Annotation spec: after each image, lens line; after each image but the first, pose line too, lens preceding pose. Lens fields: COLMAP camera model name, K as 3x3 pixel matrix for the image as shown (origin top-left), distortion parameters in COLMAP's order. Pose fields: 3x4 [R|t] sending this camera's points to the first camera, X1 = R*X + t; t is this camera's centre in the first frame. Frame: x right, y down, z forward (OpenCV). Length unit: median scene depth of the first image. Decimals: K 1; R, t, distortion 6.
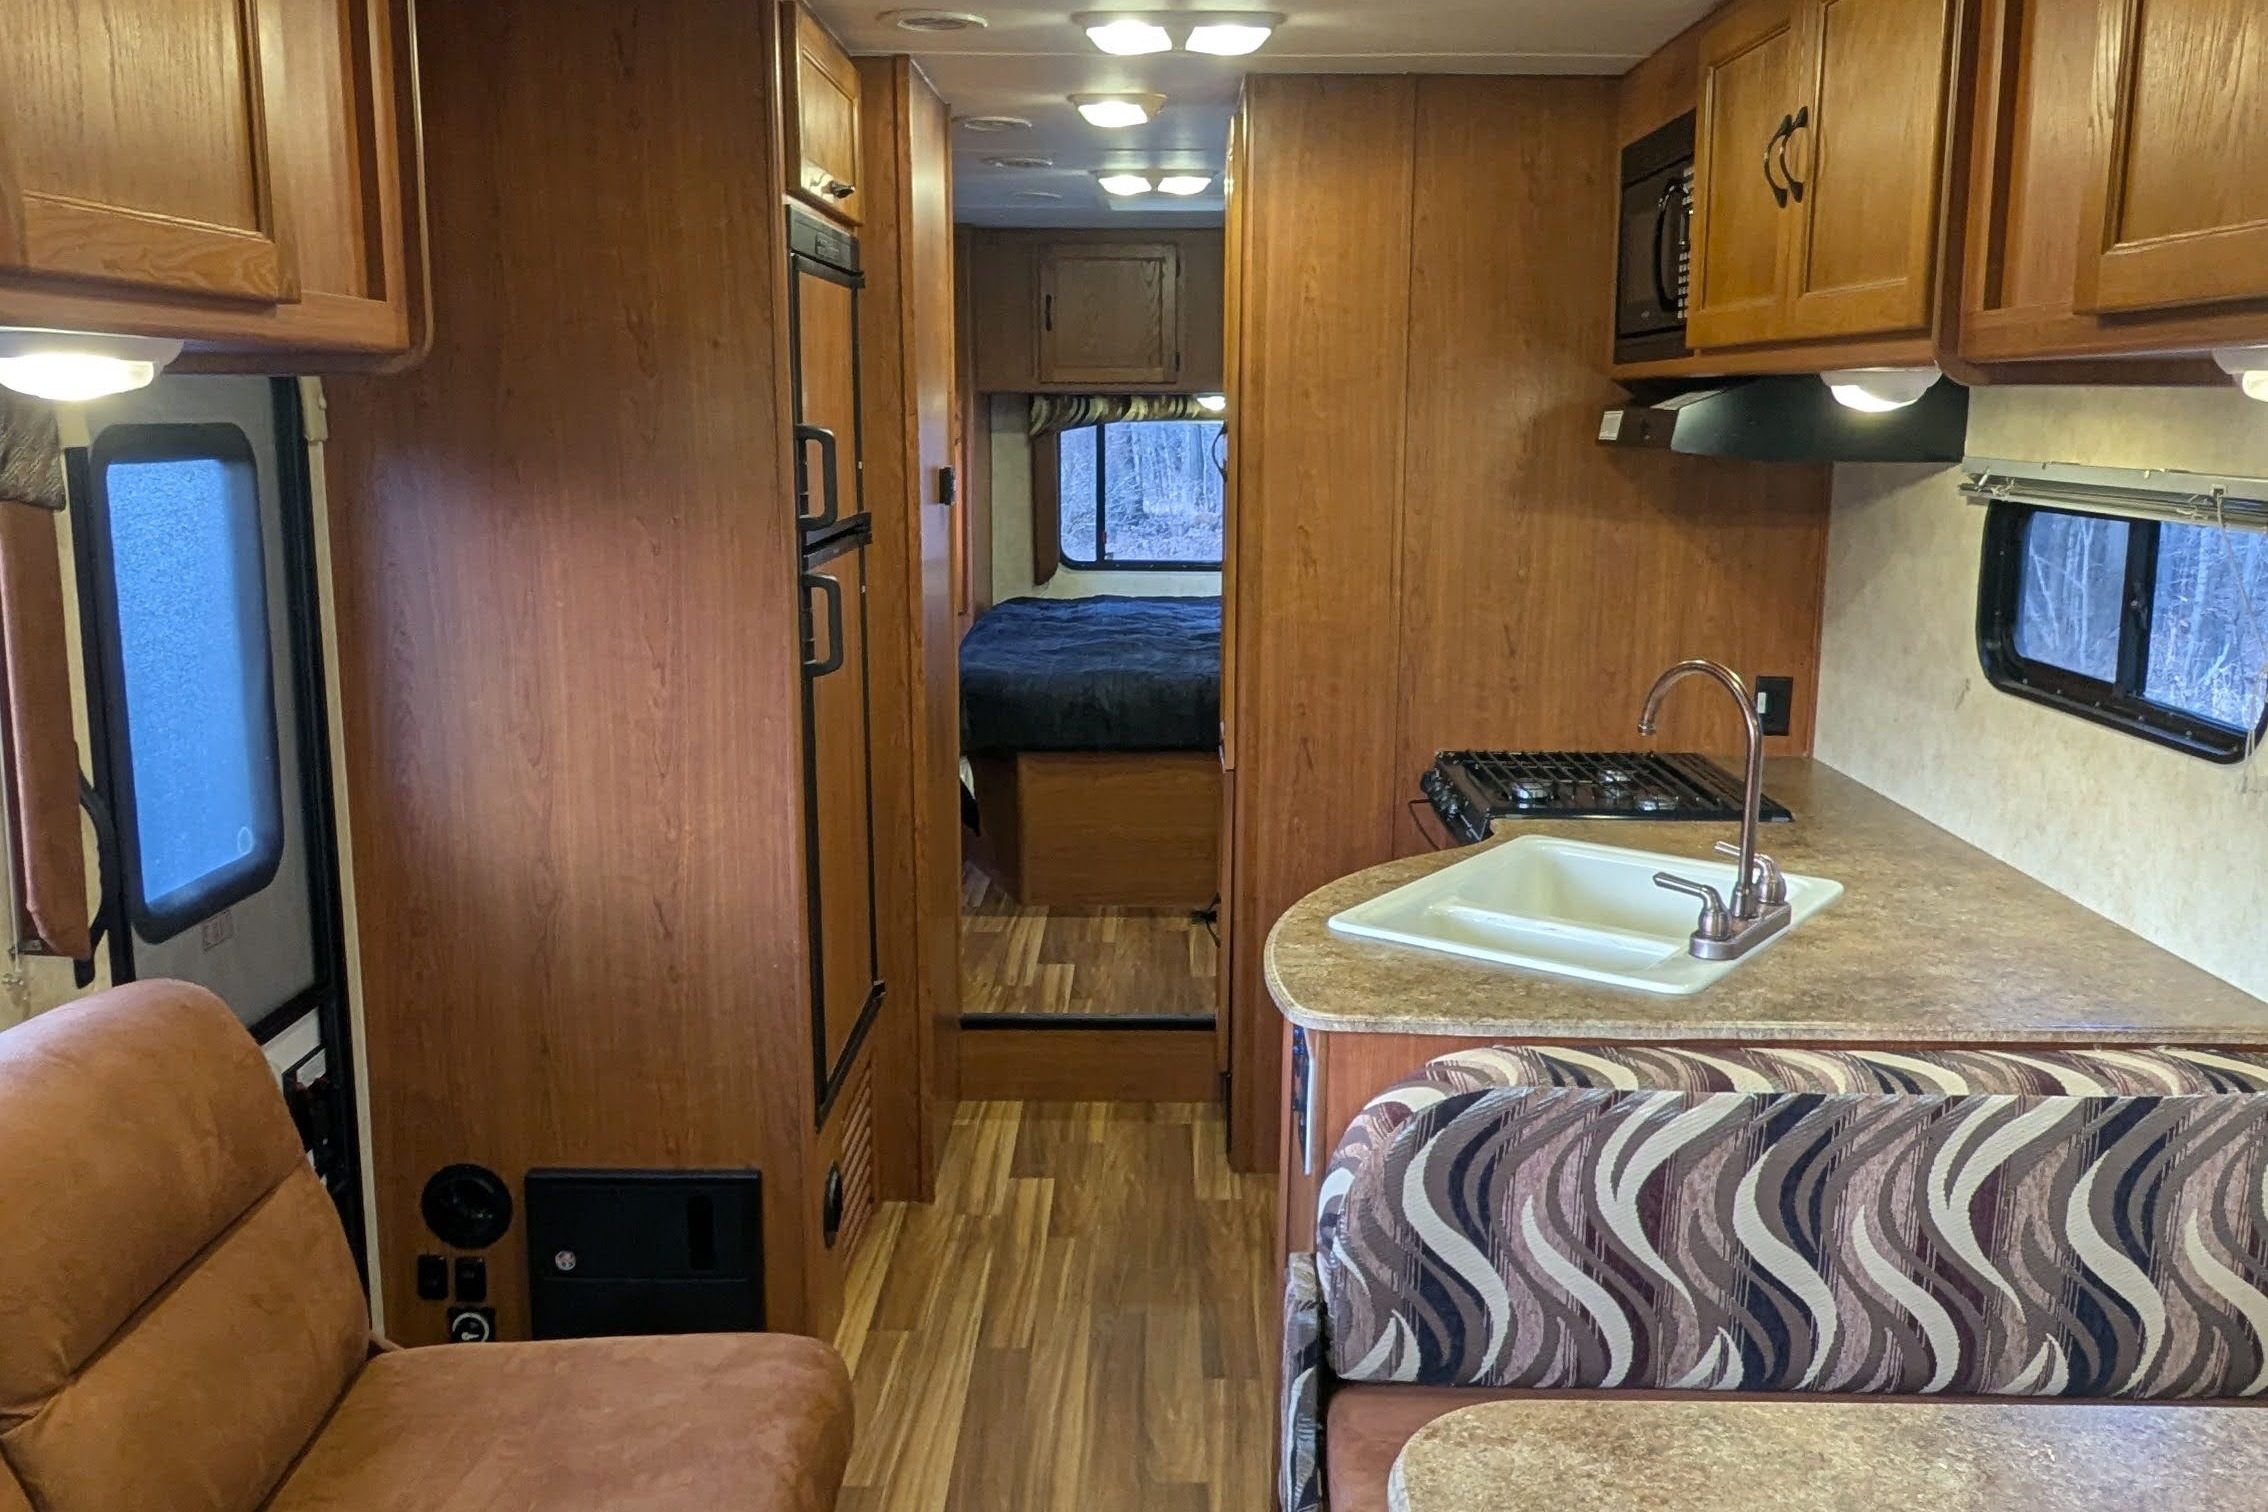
lens RADIAL K [[1938.4, 0, 1130.6], [0, 1938.4, 753.9], [0, 0, 1]] dist [0.004850, 0.010785]
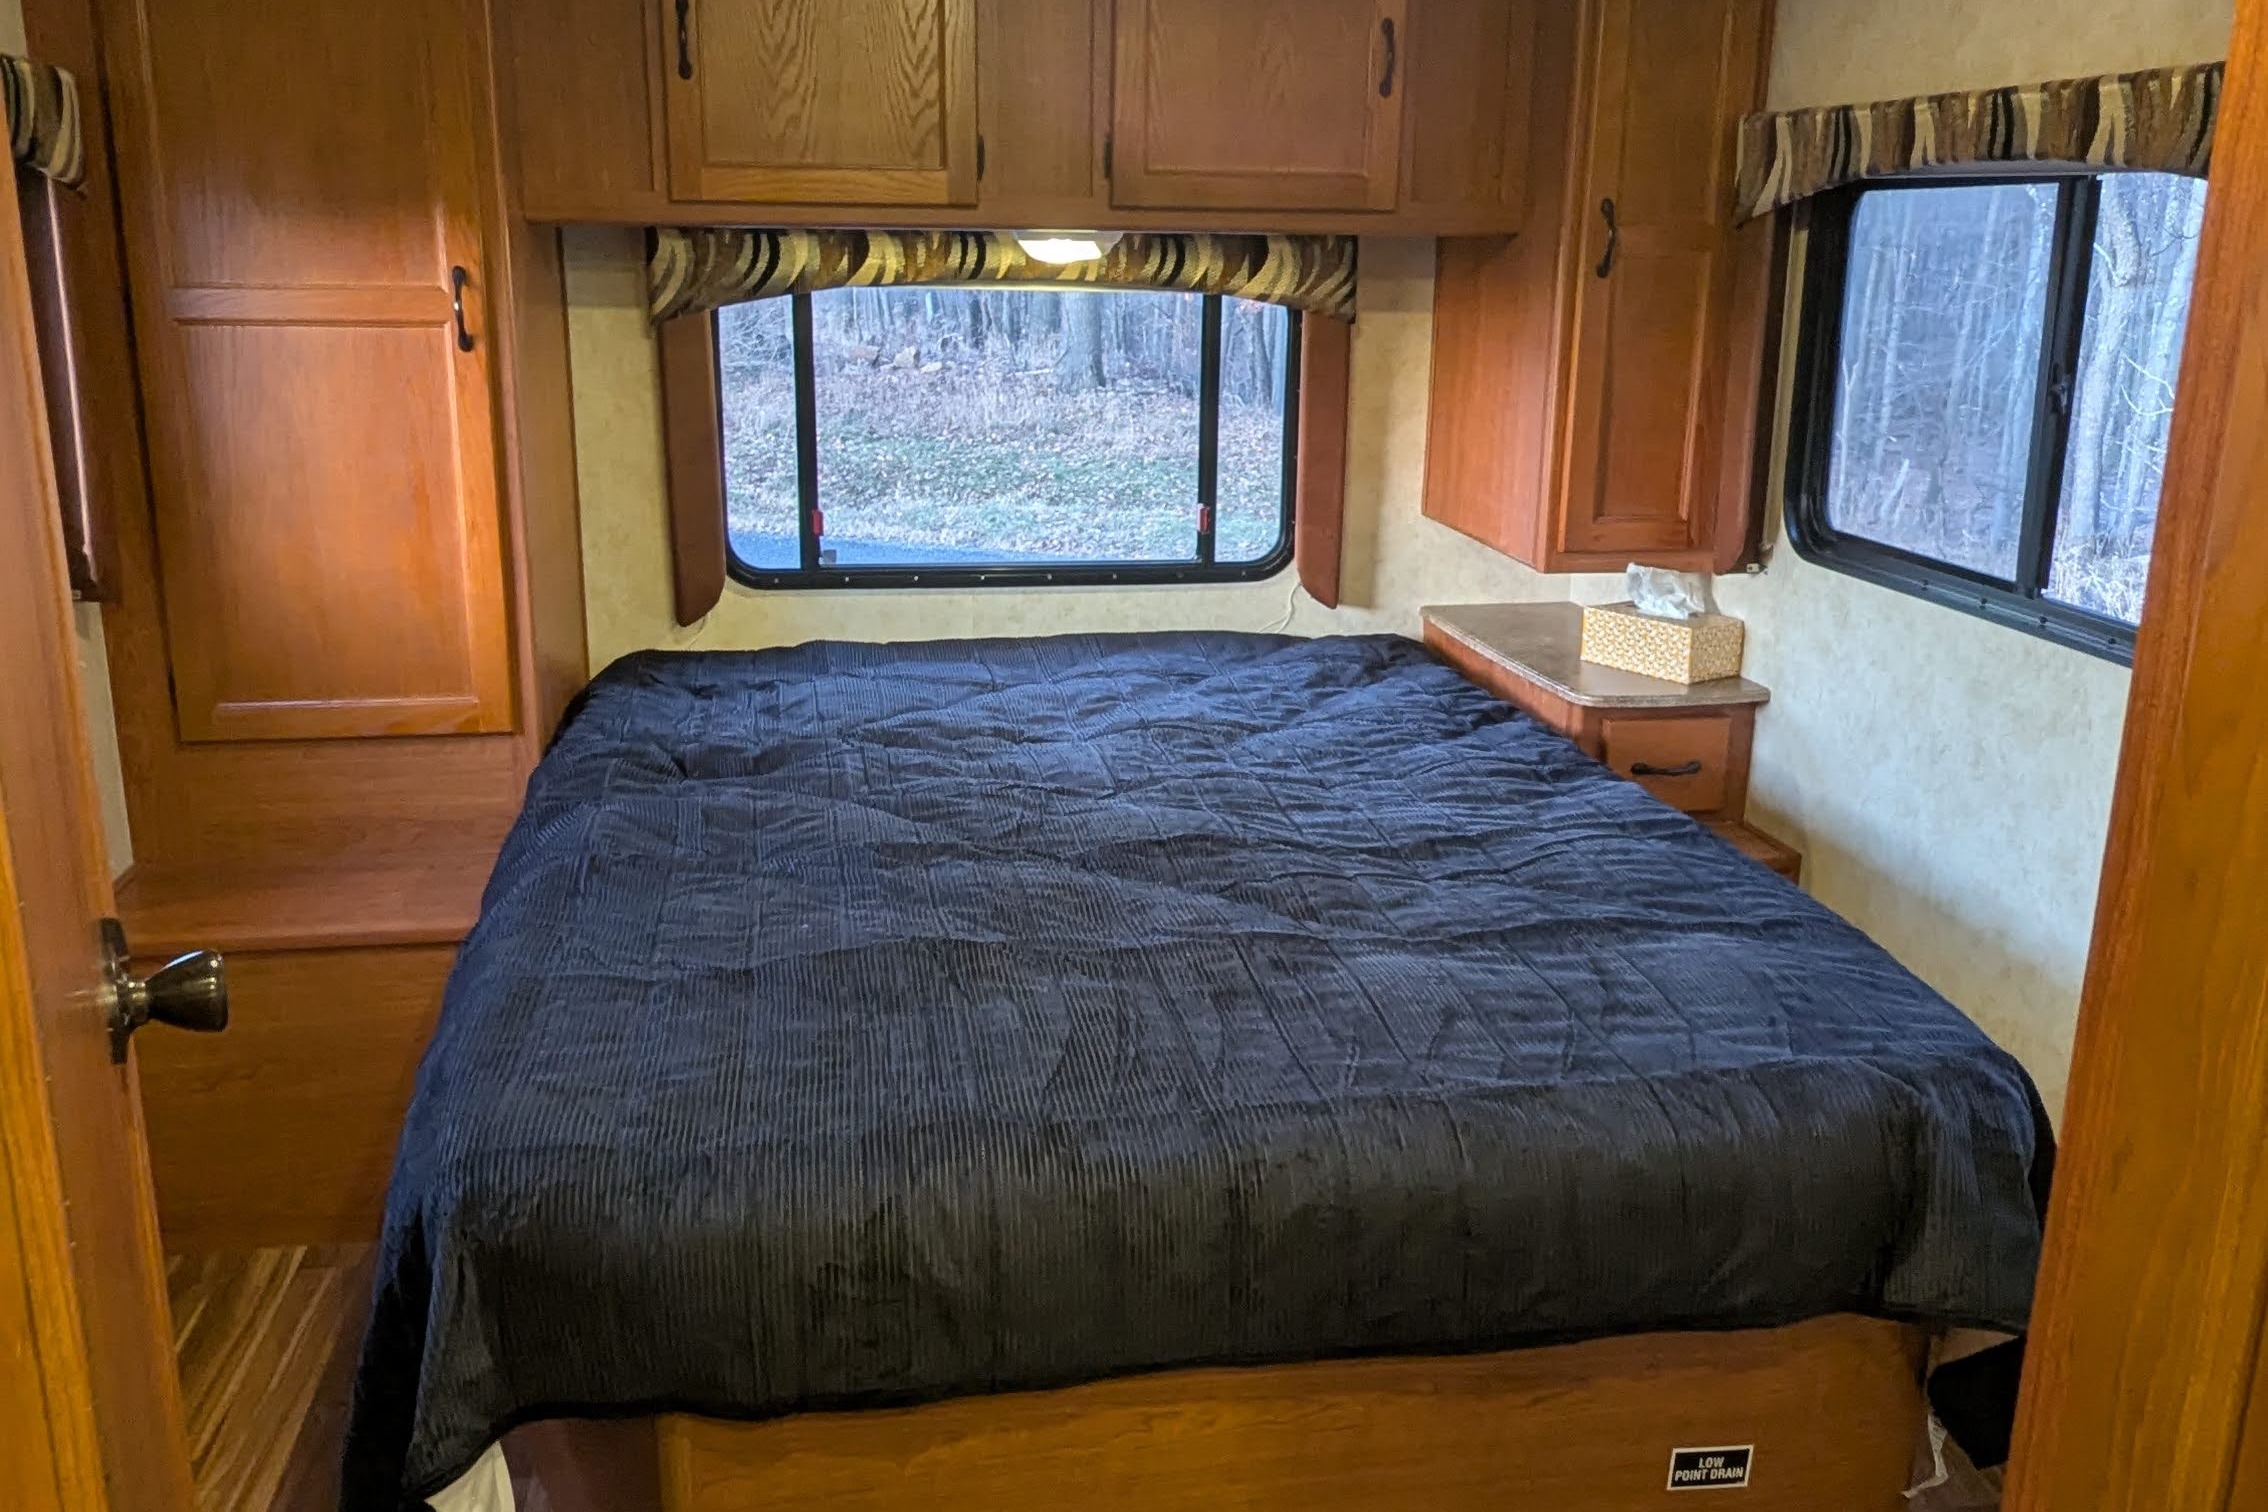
lens RADIAL K [[1938.4, 0, 1136.9], [0, 1938.4, 744.2], [0, 0, 1]] dist [0.004850, 0.010785]
pose [[0.982685, -0.038613, 0.181218, -0.025078], [0.022709, 0.995770, 0.089030, -0.097458], [-0.183889, -0.083373, 0.979405, 0.497426]]
